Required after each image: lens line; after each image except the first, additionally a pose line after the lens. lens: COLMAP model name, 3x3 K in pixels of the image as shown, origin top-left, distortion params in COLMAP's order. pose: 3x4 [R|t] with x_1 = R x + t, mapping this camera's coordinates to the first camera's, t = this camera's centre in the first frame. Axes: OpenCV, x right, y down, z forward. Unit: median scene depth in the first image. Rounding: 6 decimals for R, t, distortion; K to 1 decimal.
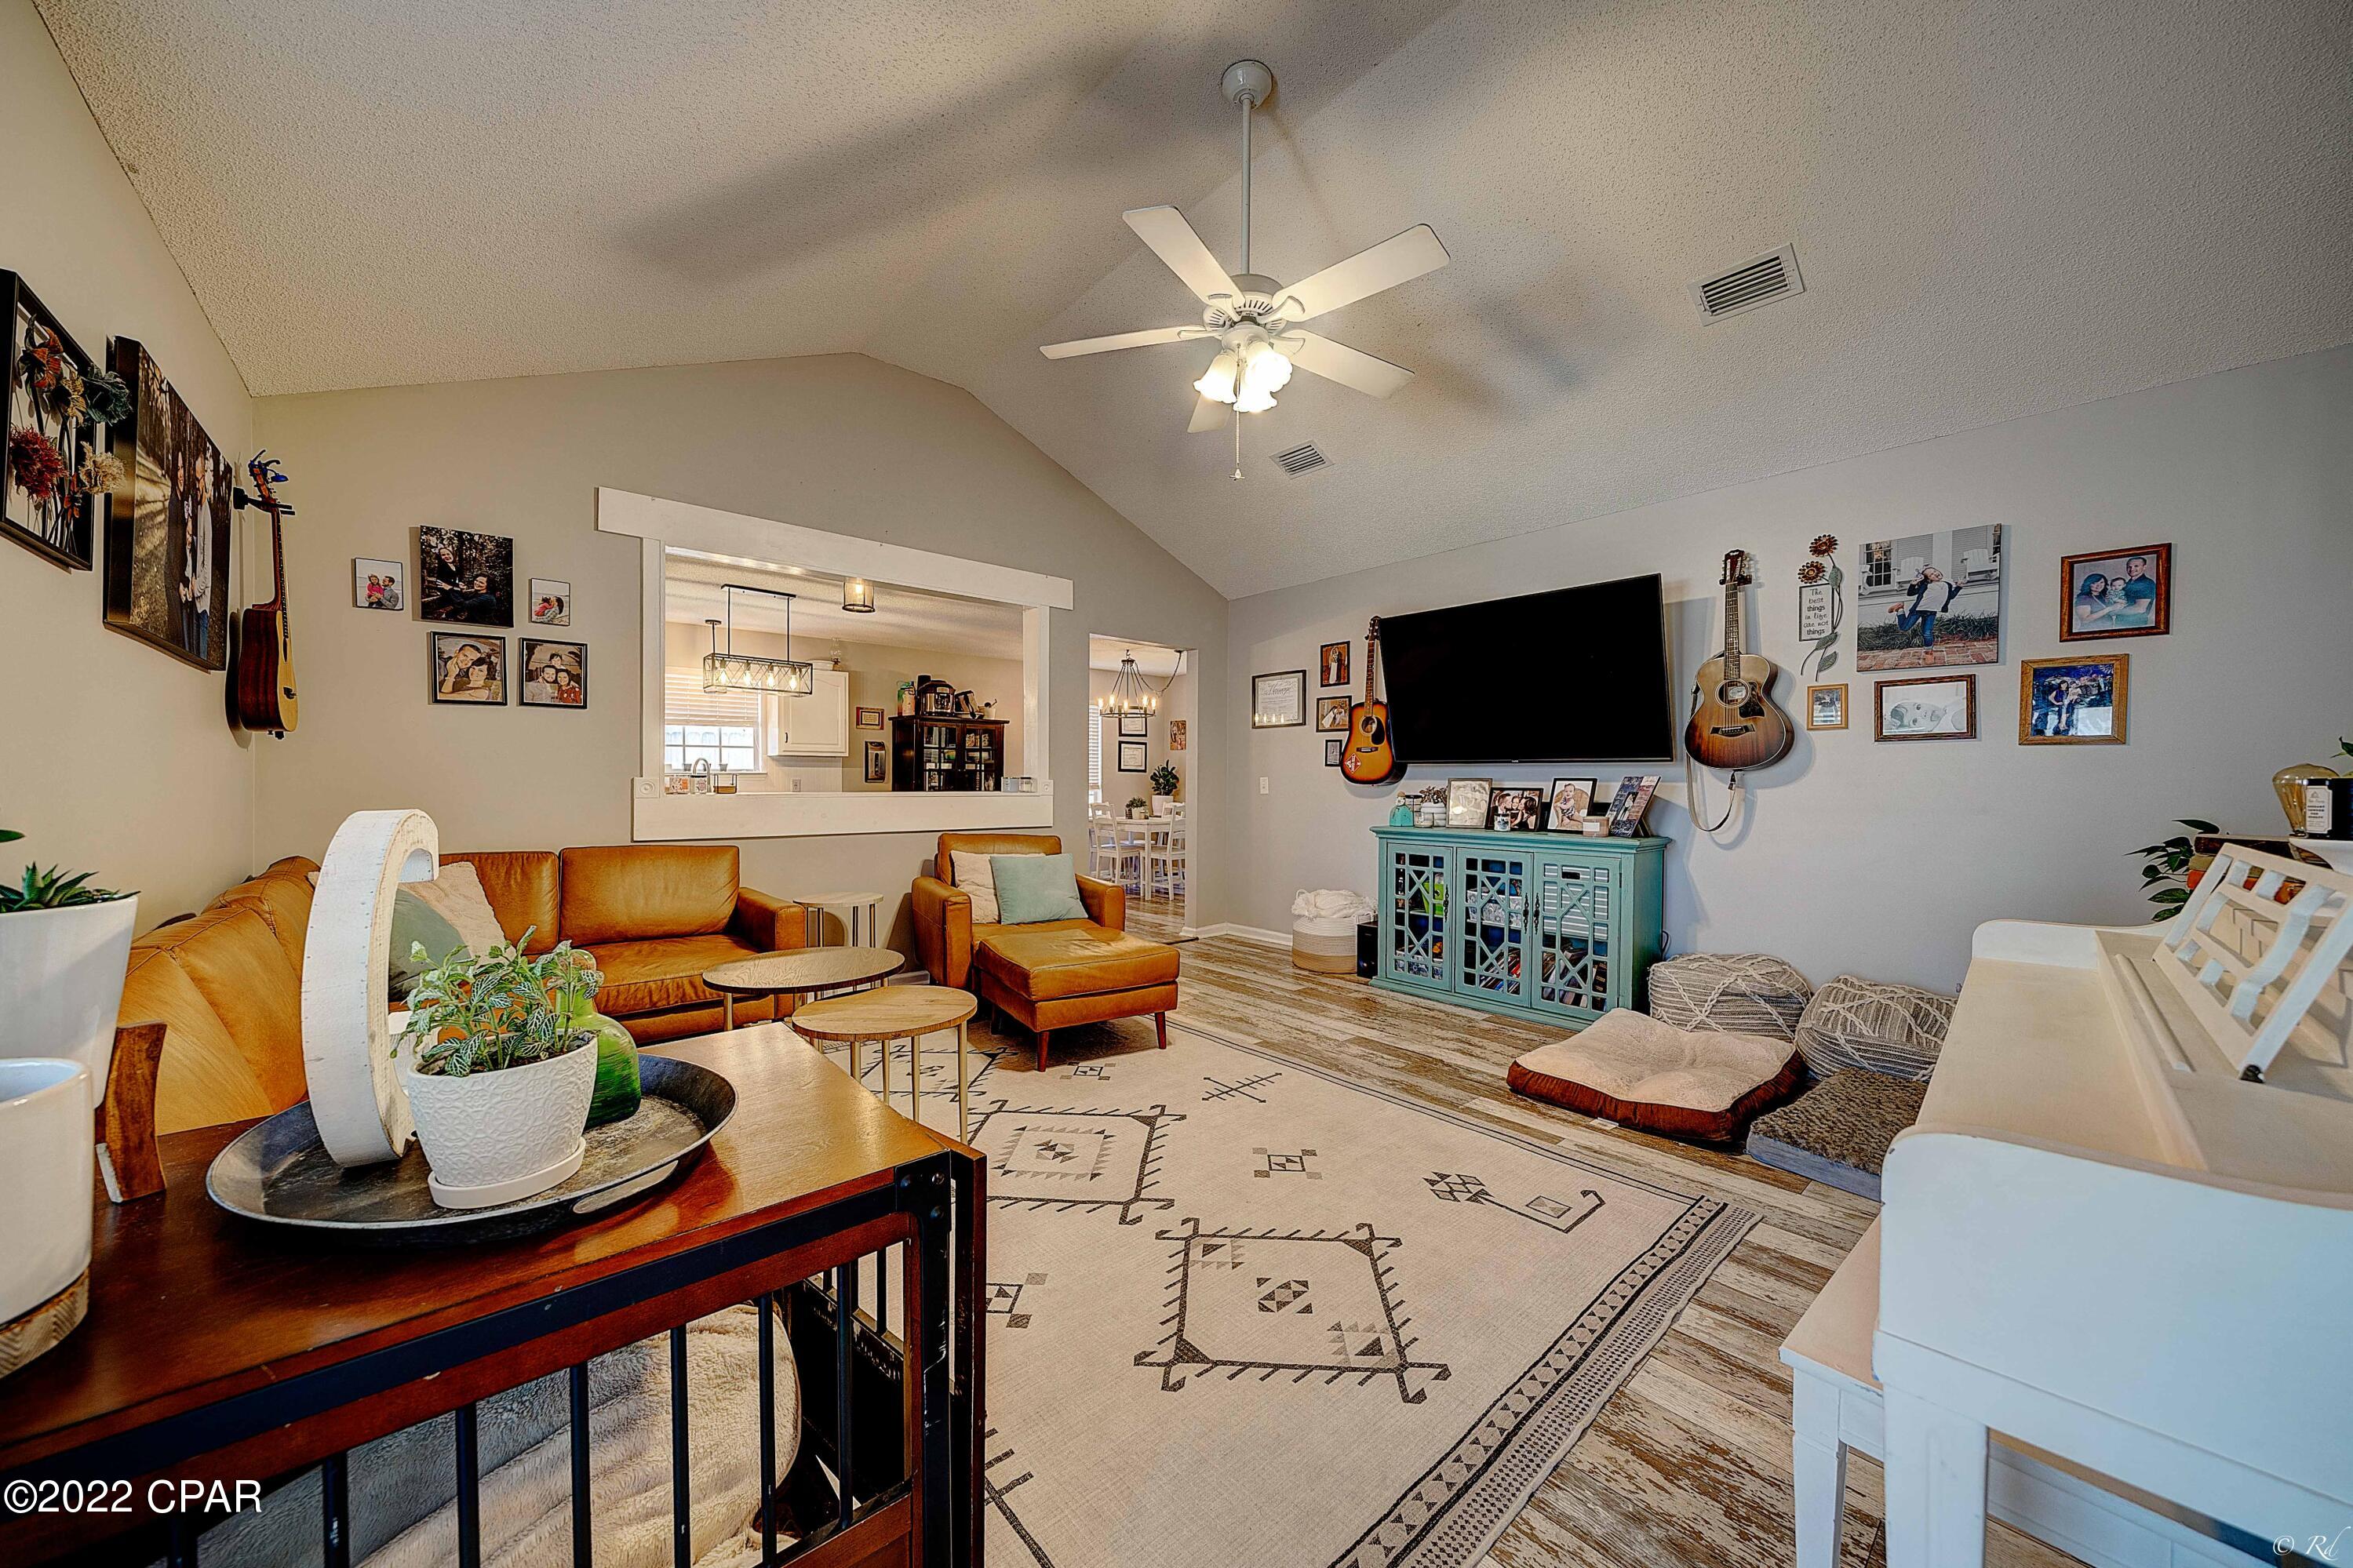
lens RADIAL K [[823.6, 0, 1174.0], [0, 823.6, 787.8], [0, 0, 1]] dist [-0.003773, 0.000145]
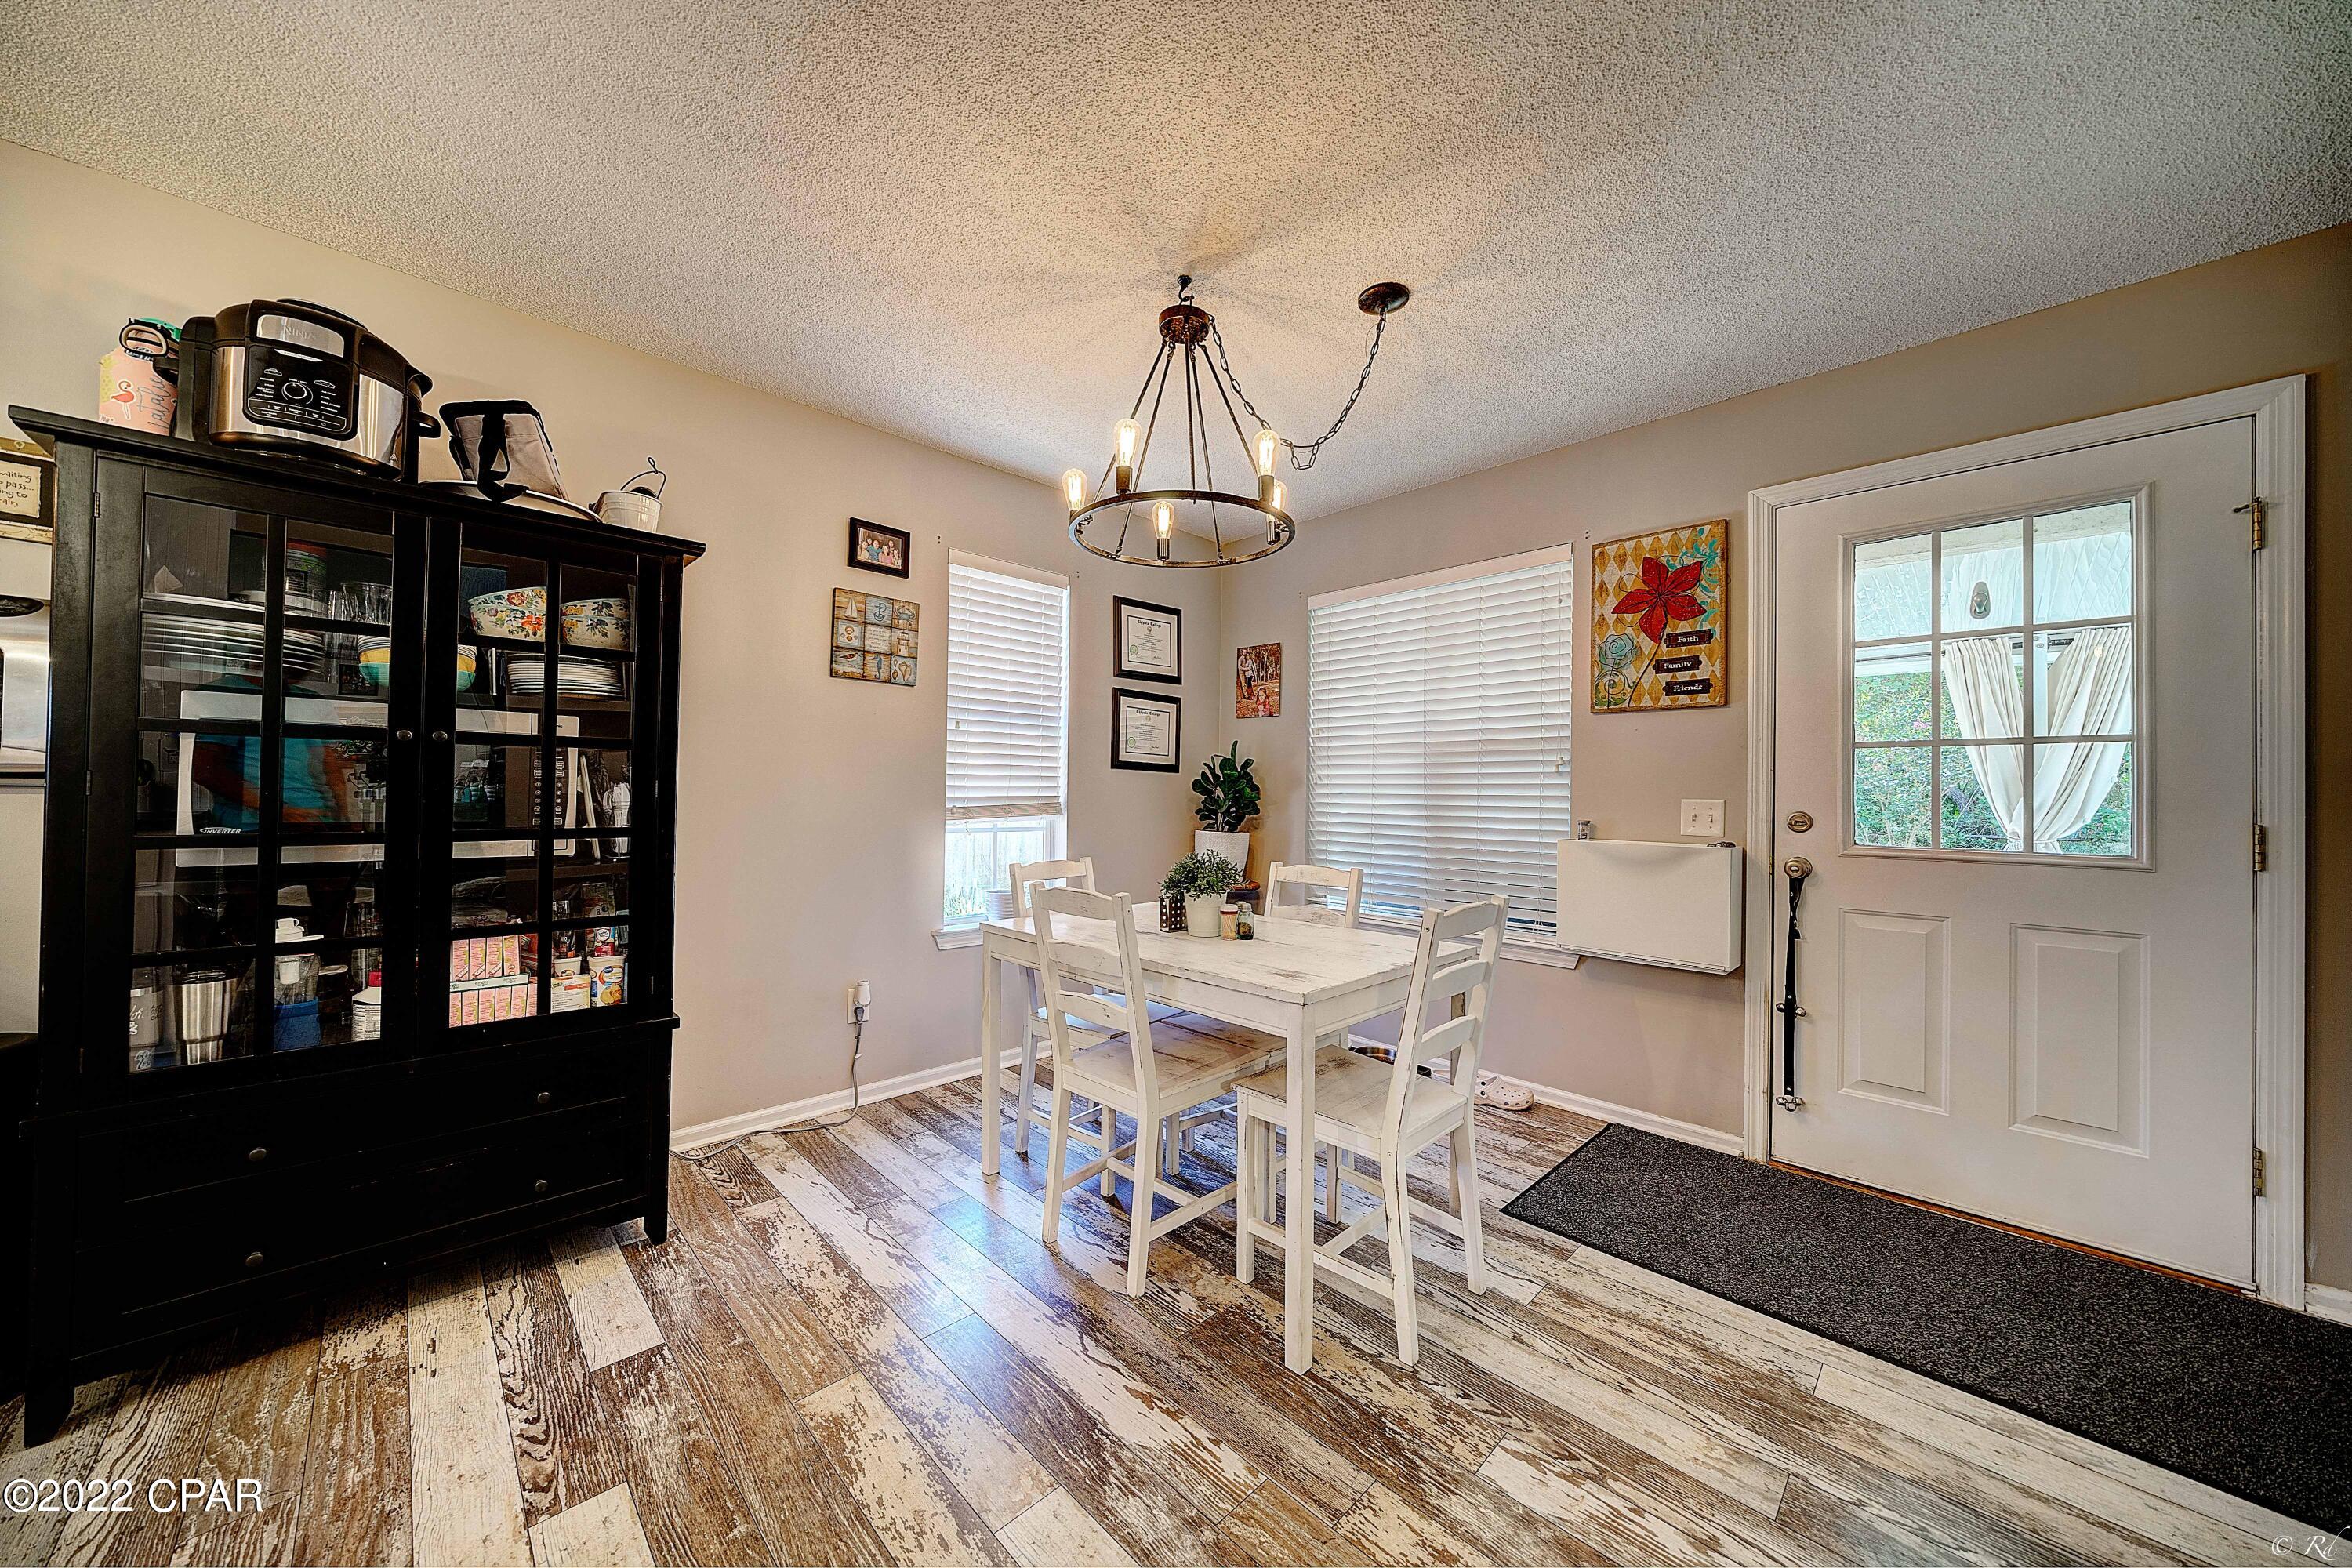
lens RADIAL K [[823.4, 0, 1173.5], [0, 823.4, 787.8], [0, 0, 1]] dist [-0.003773, 0.000145]
pose [[0.998874, 0.011866, 0.045942, -0.170231], [-0.011143, 0.999811, -0.015959, -0.014026], [-0.046123, 0.015429, 0.998817, 1.858551]]
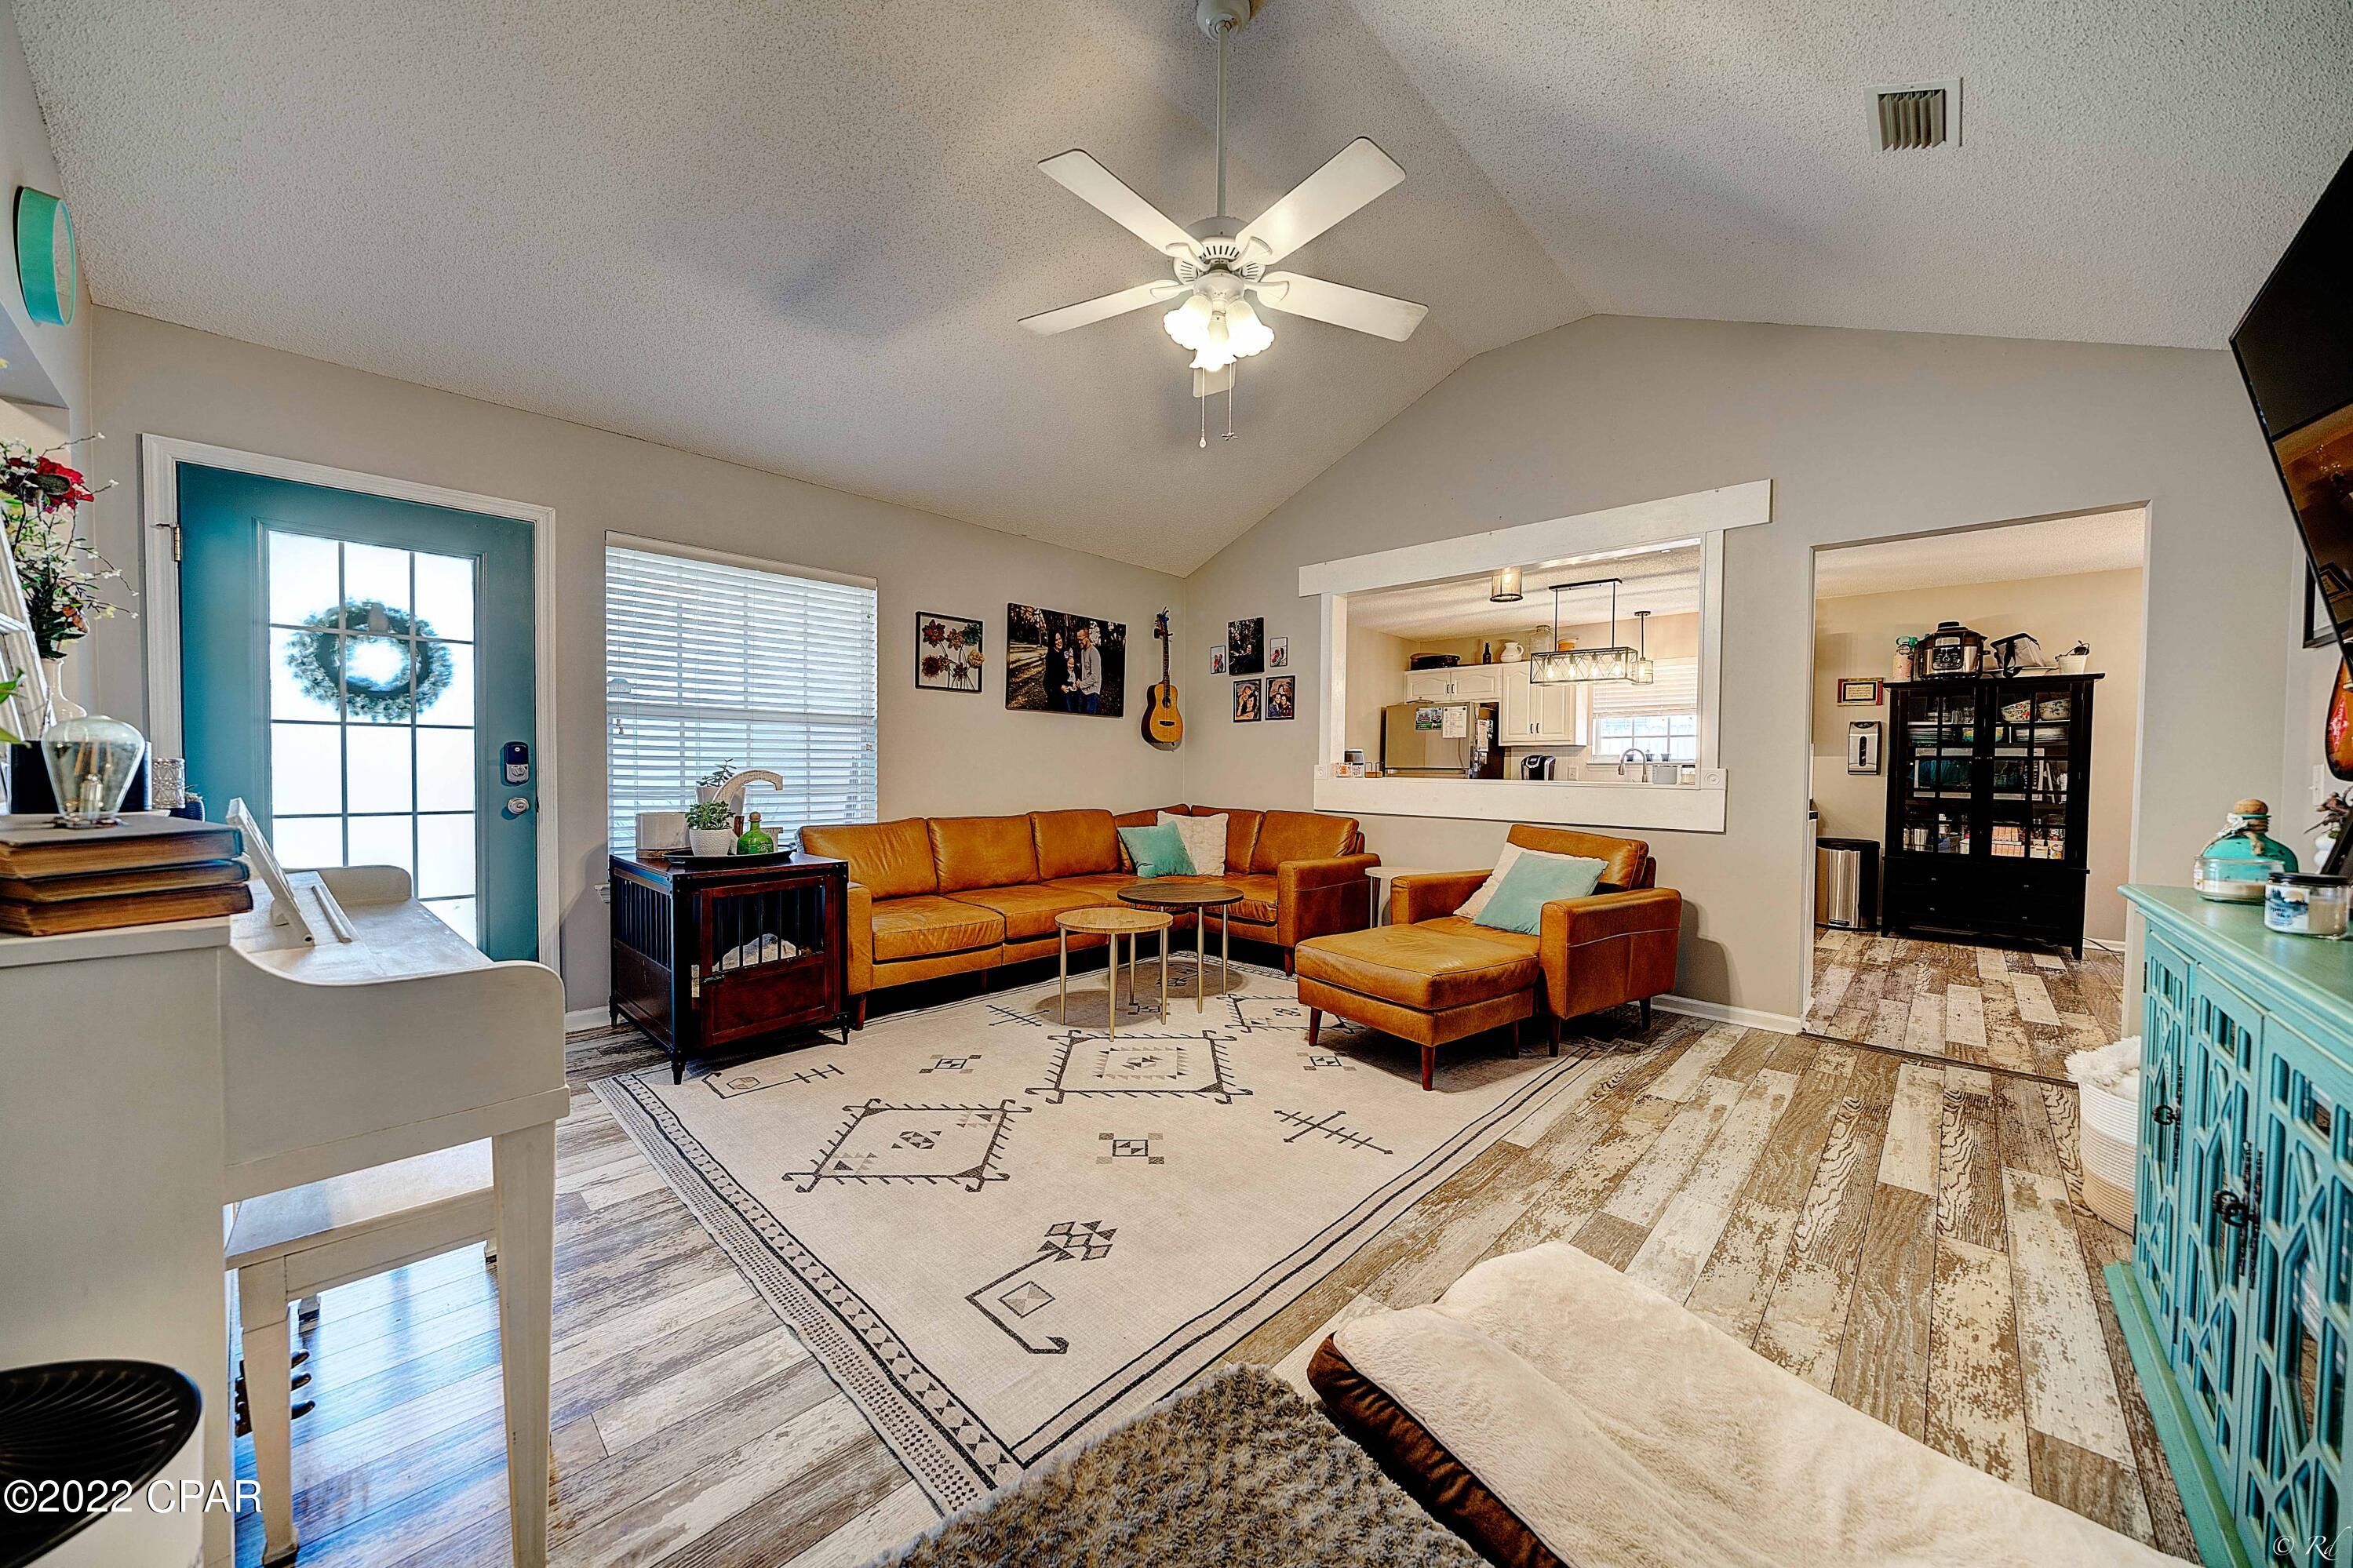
lens RADIAL K [[823.6, 0, 1174.0], [0, 823.6, 787.8], [0, 0, 1]] dist [-0.003773, 0.000145]
pose [[0.090560, 0.023808, -0.995606, 0.817152], [-0.017425, 0.999599, 0.022319, -0.000813], [0.995739, 0.015327, 0.090938, 0.697875]]
